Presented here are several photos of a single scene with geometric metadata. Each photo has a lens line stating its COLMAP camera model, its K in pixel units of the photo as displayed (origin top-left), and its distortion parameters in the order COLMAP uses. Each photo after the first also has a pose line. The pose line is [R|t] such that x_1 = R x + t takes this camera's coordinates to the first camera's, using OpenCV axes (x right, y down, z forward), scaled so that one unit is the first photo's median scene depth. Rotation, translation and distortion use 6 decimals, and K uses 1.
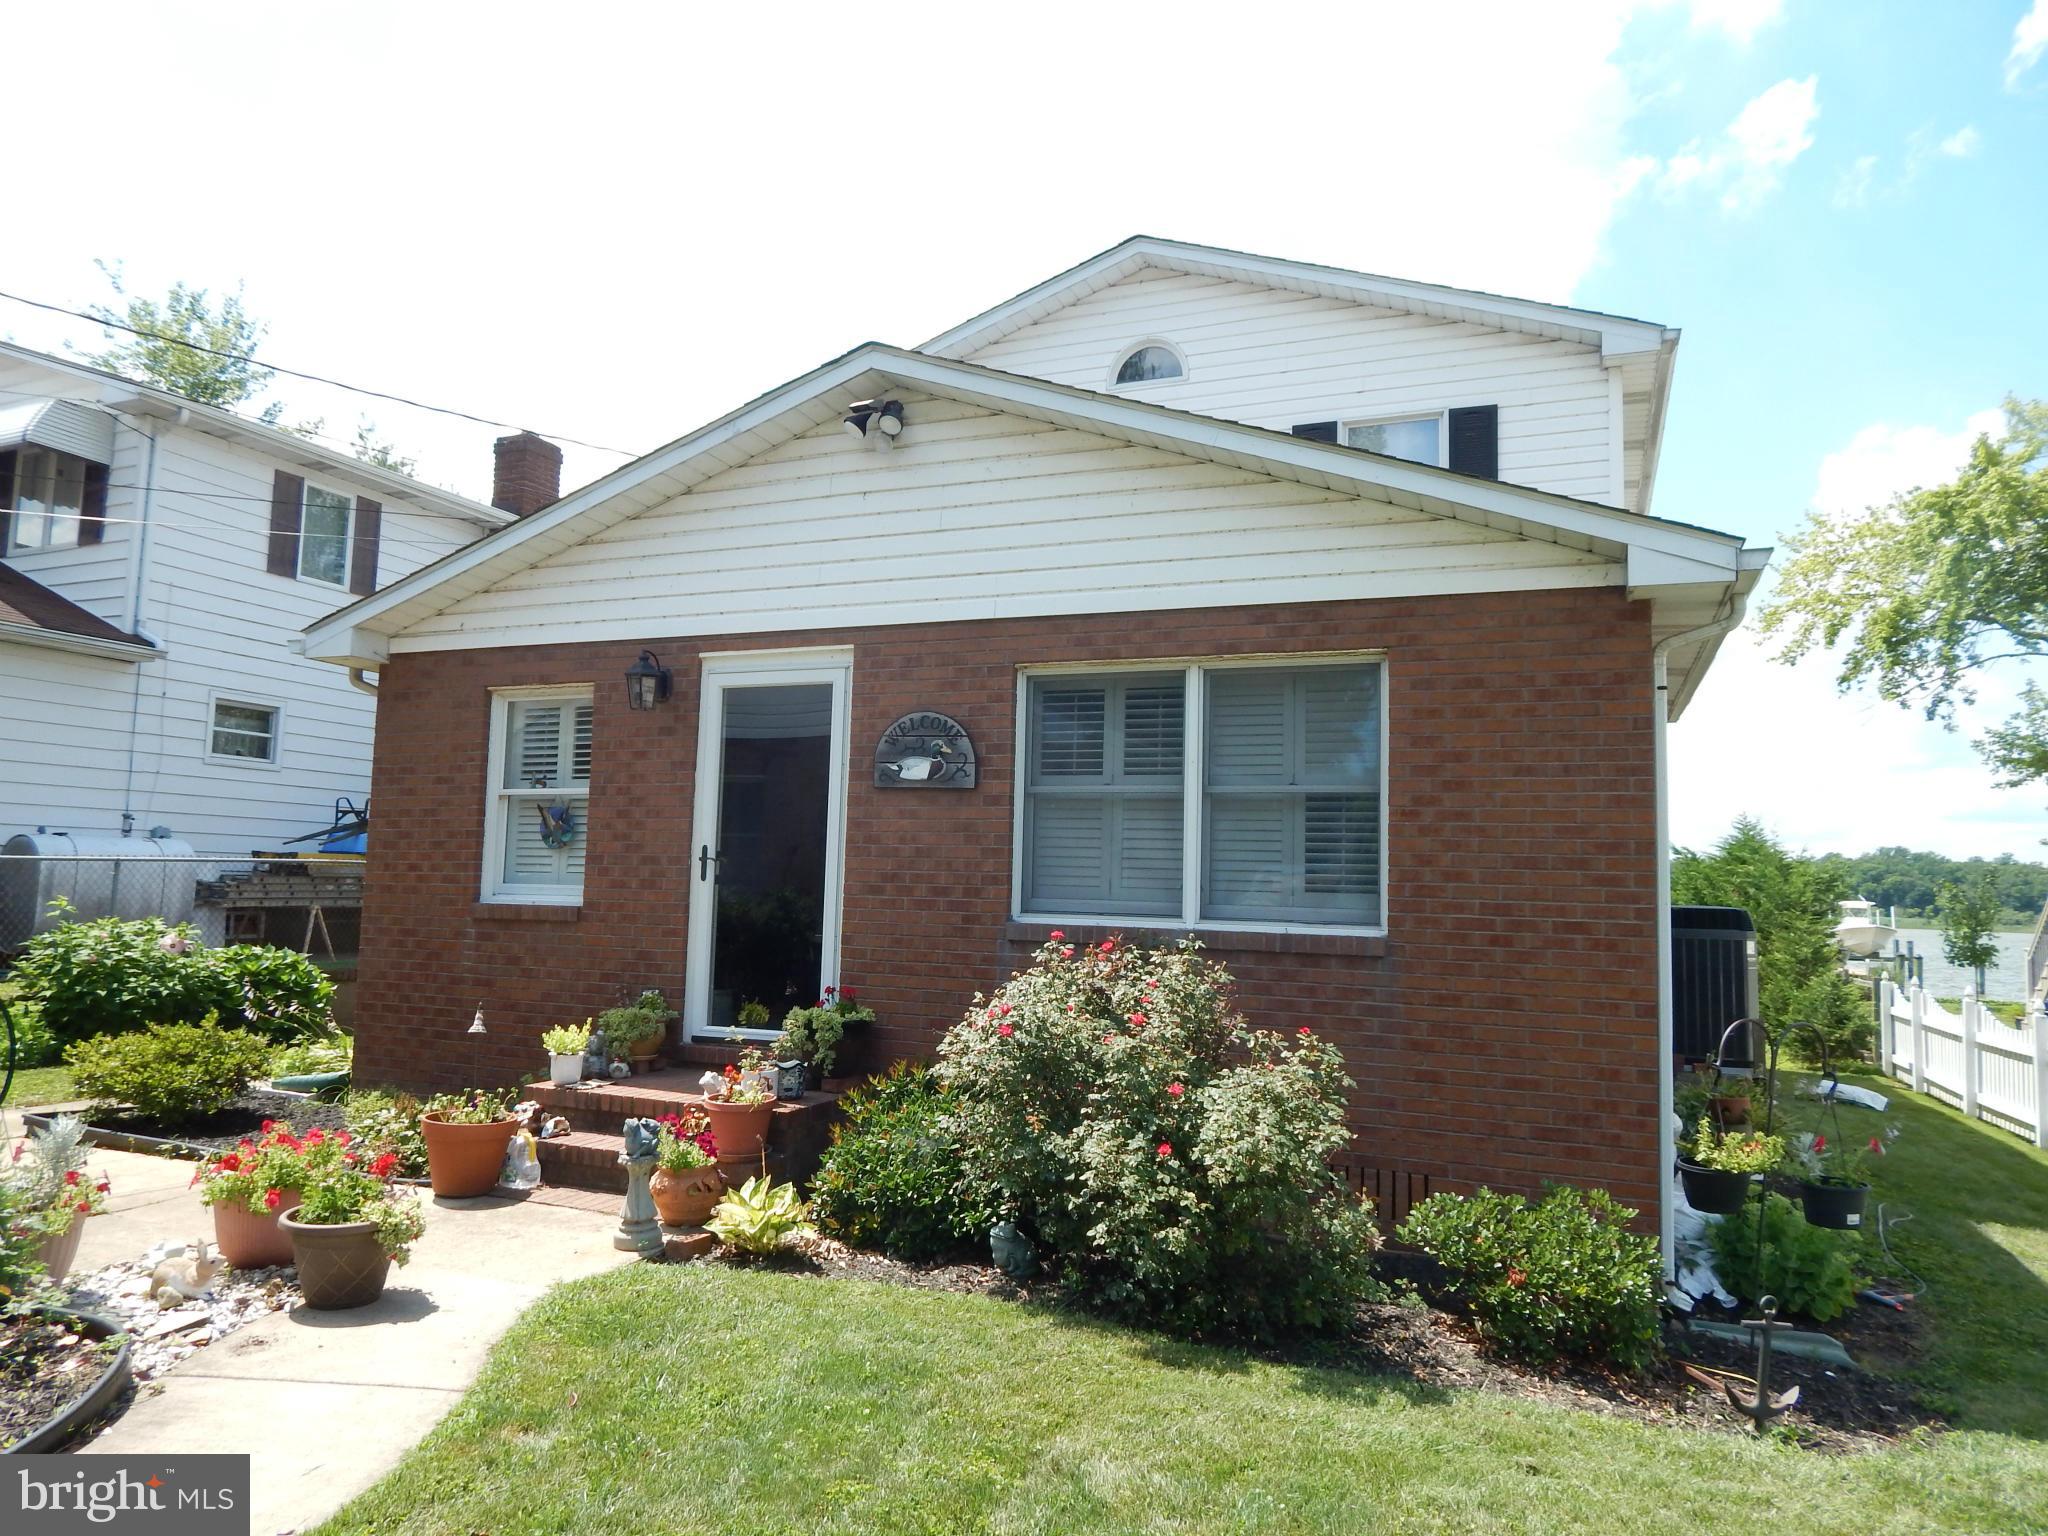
lens RADIAL K [[1328.3, 0, 1024.0], [0, 1328.3, 768.0], [0, 0, 1]] dist [-0.018244, 0.001333]
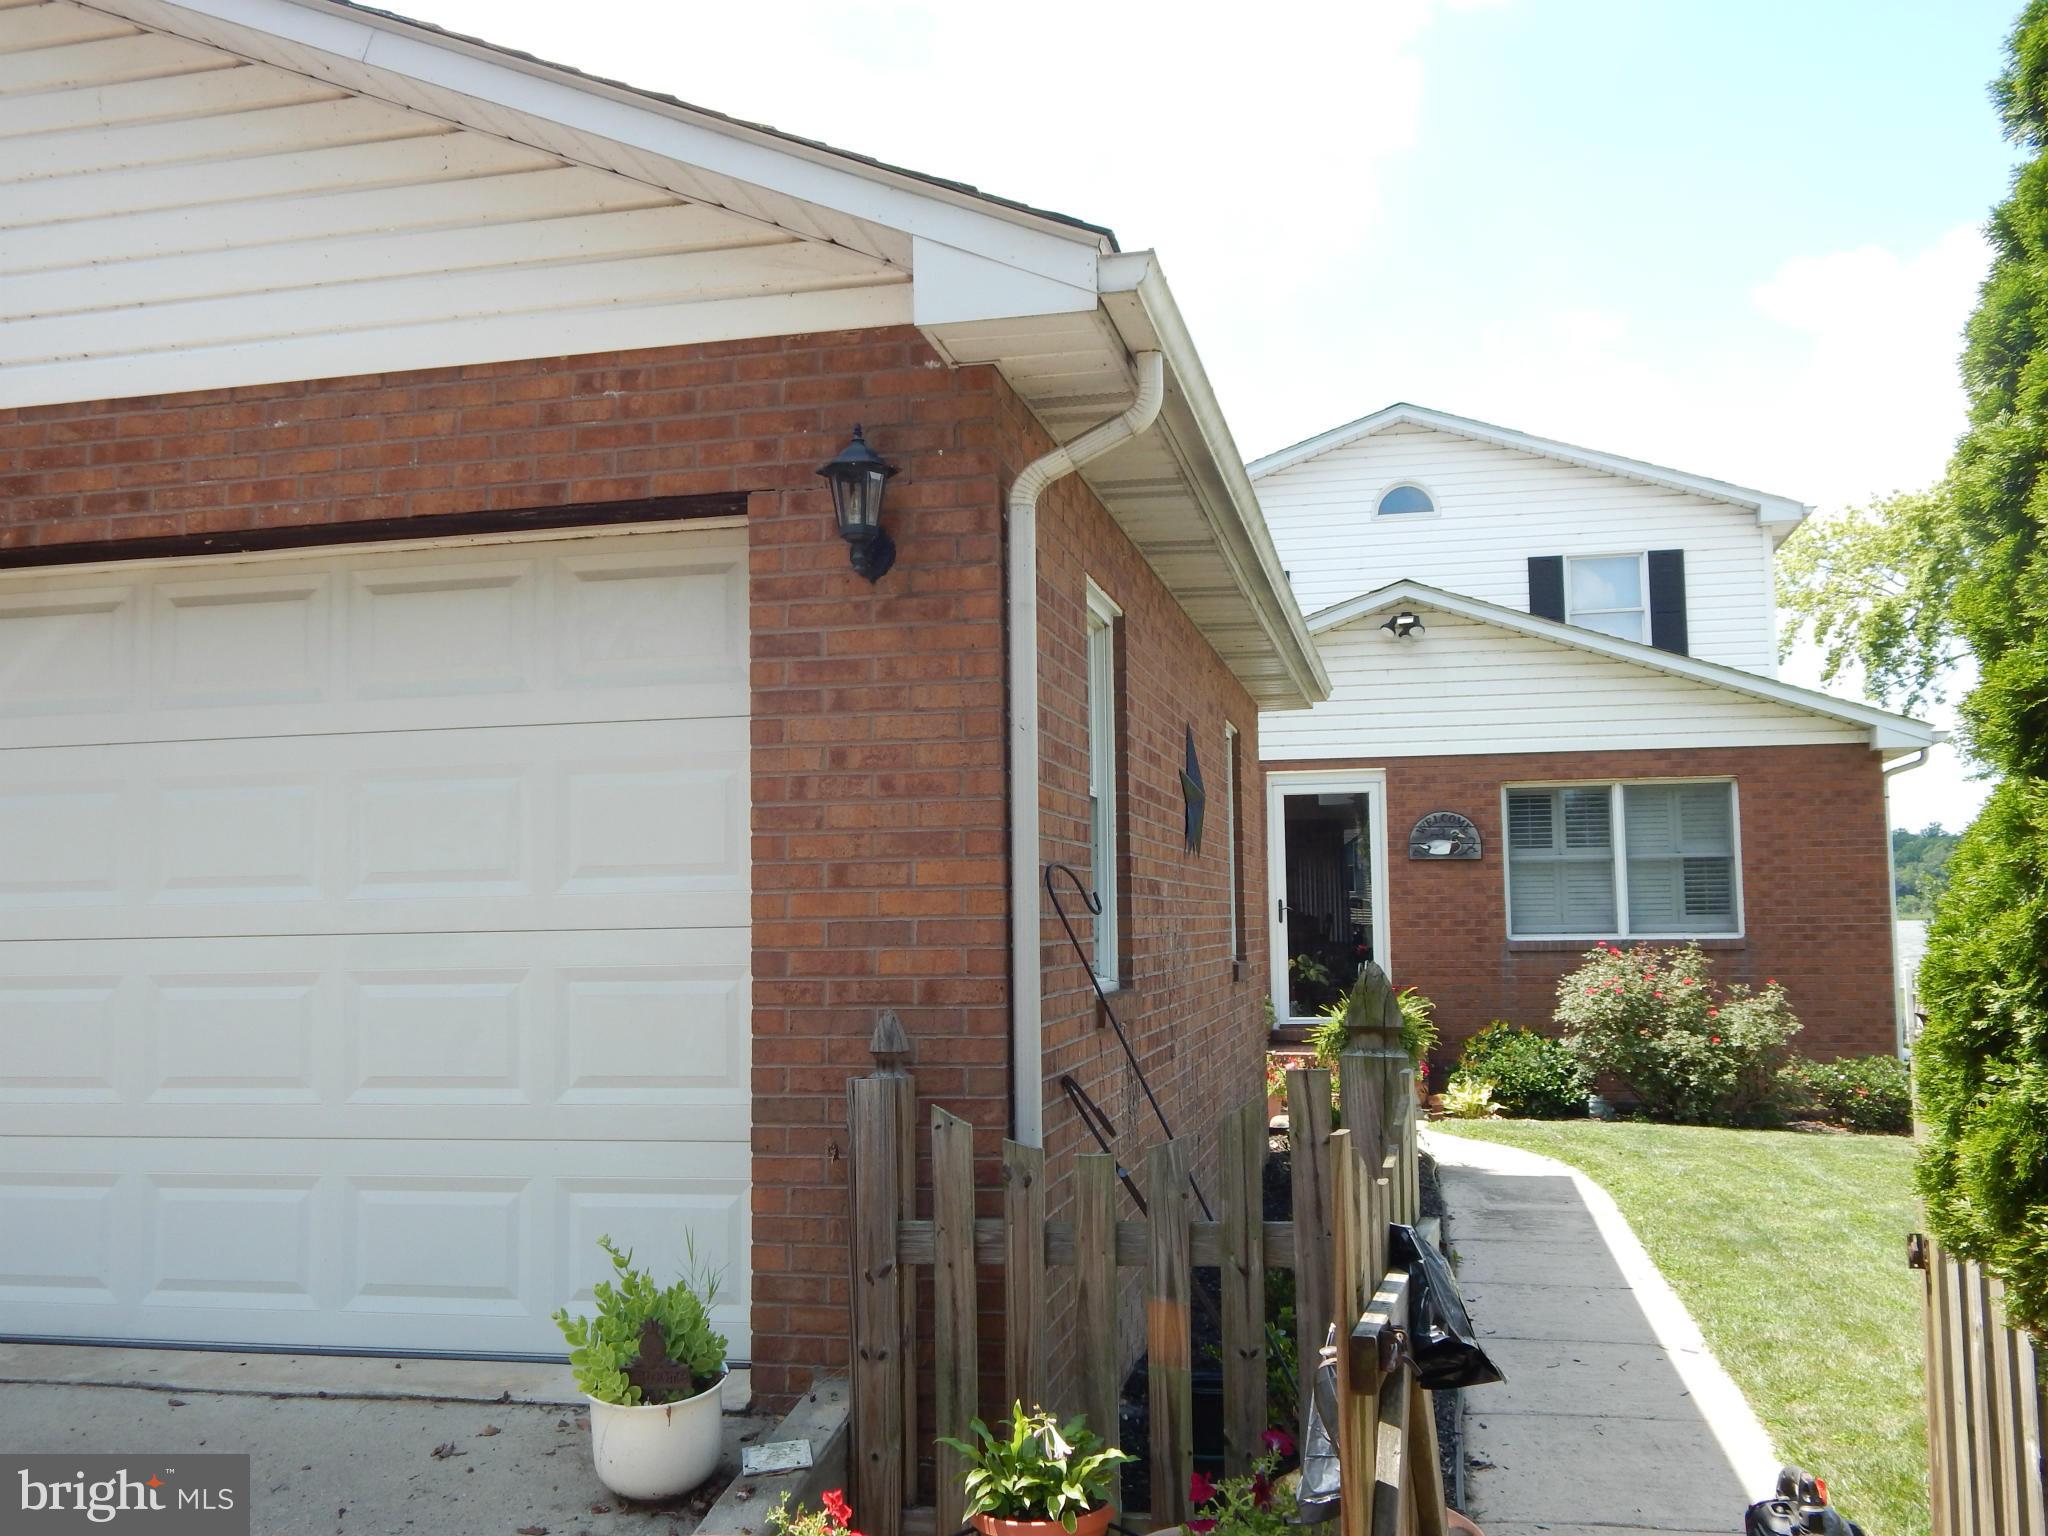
lens RADIAL K [[1729.4, 0, 1024.0], [0, 1729.4, 768.0], [0, 0, 1]] dist [-0.051895, 0.004408]
pose [[0.988801, -0.026755, 0.146819, -0.894200], [0.025613, 0.999625, 0.009665, -0.130494], [-0.147023, -0.005796, 0.989116, -0.999131]]
